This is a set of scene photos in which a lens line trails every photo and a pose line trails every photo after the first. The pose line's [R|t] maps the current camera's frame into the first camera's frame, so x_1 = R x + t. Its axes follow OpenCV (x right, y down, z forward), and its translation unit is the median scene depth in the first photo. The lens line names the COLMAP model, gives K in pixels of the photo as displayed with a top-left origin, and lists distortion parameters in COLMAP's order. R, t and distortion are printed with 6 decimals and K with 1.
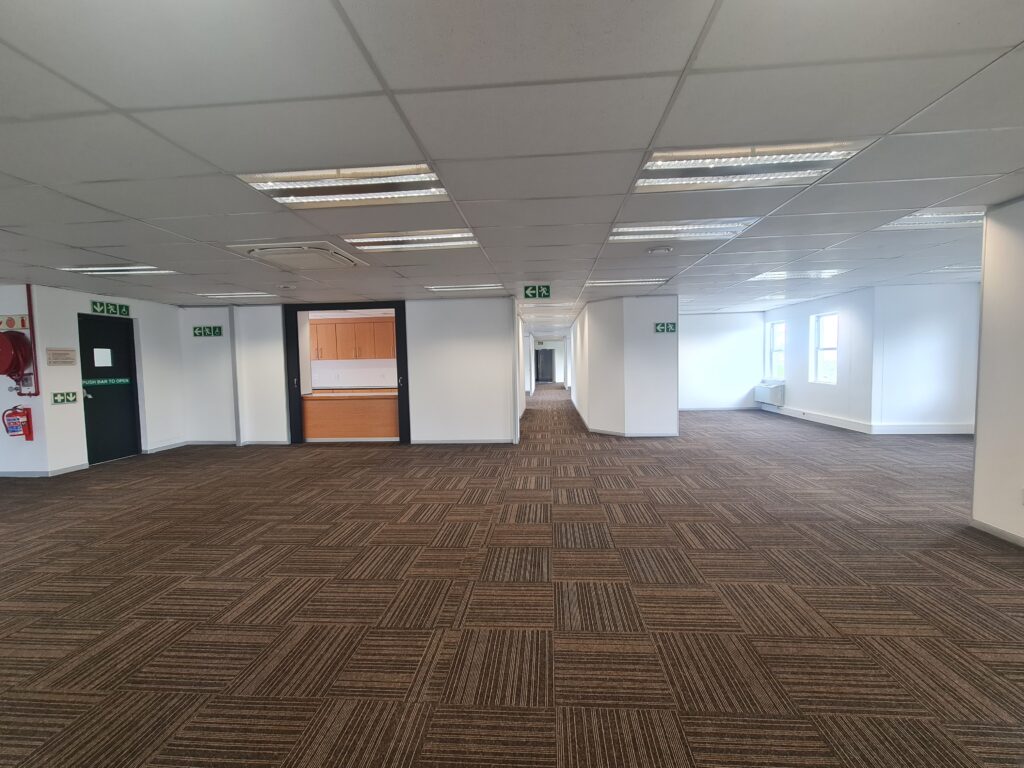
lens RADIAL K [[418.5, 0, 514.8], [0, 418.5, 379.4], [0, 0, 1]] dist [0.000980, -0.000110]
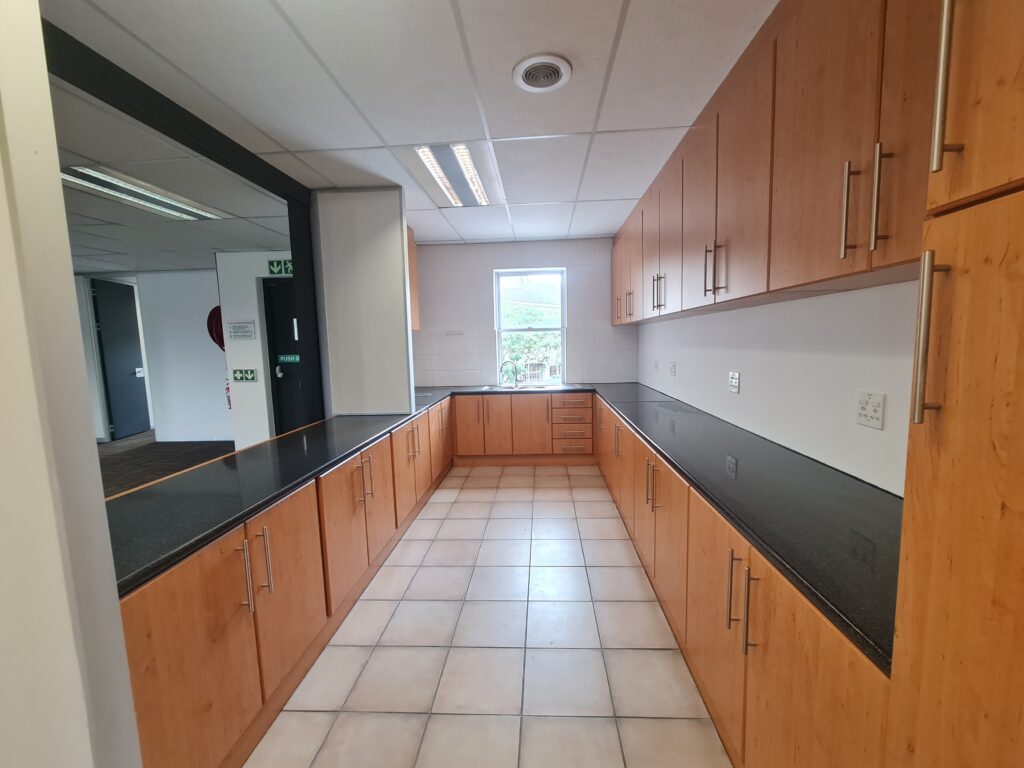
lens RADIAL K [[418.5, 0, 514.8], [0, 418.5, 387.2], [0, 0, 1]] dist [0.000980, -0.000110]
pose [[0.012007, 0.120355, -0.992658, -0.145993], [-0.019685, 0.992566, 0.120105, -0.046680], [0.999734, 0.018099, 0.014287, 1.428718]]
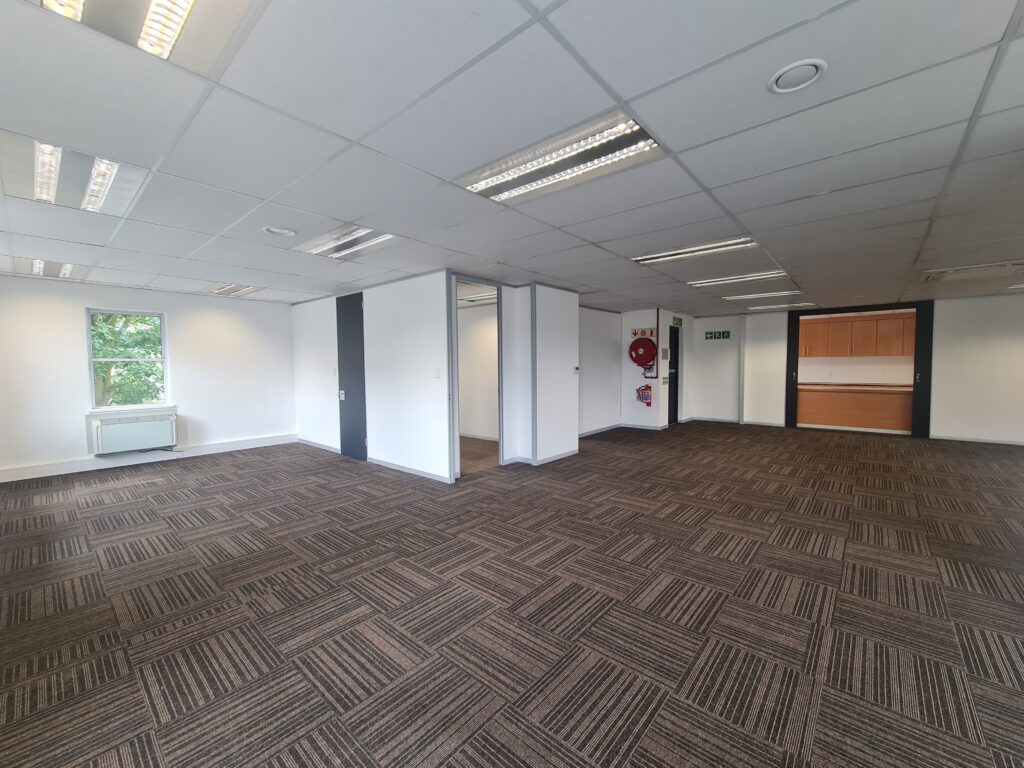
lens RADIAL K [[418.5, 0, 507.1], [0, 418.5, 380.7], [0, 0, 1]] dist [0.000980, -0.000110]
pose [[0.800830, 0.036993, -0.597748, -0.562727], [-0.034559, 0.999282, 0.015543, 0.037065], [0.597894, 0.008210, 0.801533, -0.541744]]
